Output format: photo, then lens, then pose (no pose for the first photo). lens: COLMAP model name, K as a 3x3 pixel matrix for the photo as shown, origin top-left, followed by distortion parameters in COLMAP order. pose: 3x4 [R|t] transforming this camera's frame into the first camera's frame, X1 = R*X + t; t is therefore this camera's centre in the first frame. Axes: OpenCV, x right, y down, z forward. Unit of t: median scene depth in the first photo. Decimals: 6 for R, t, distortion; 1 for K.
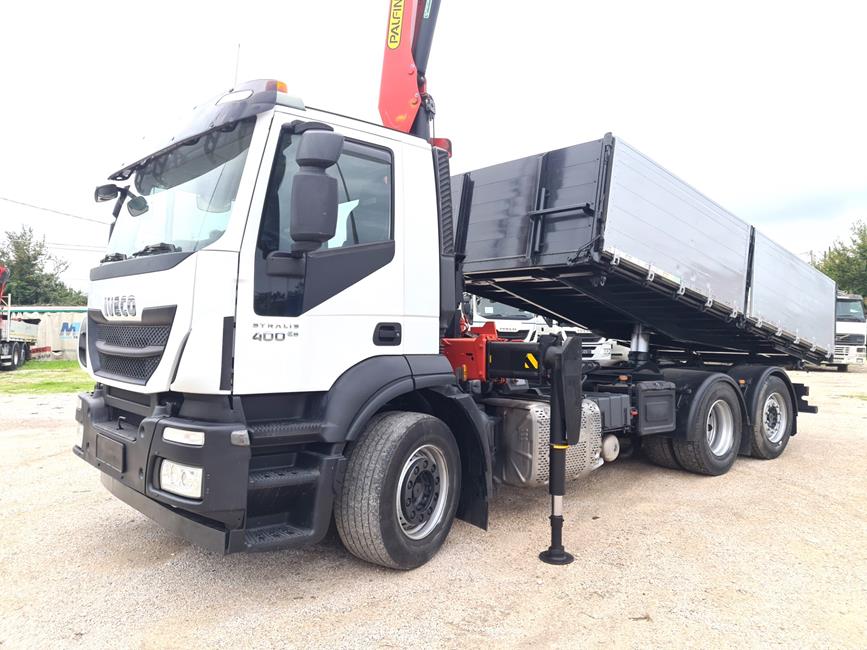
lens RADIAL K [[653.8, 0, 450.2], [0, 653.8, 326.0], [0, 0, 1]] dist [0.082020, -0.055647]
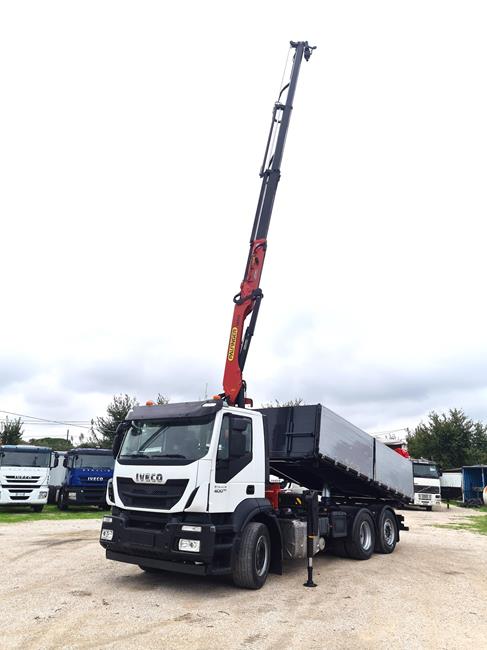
lens RADIAL K [[493.8, 0, 259.9], [0, 493.8, 324.1], [0, 0, 1]] dist [0.057451, -0.005894]
pose [[0.978219, 0.076046, 0.193144, -0.347464], [-0.017671, 0.957606, -0.287540, -0.036225], [-0.206822, 0.277864, 0.938092, -0.758223]]
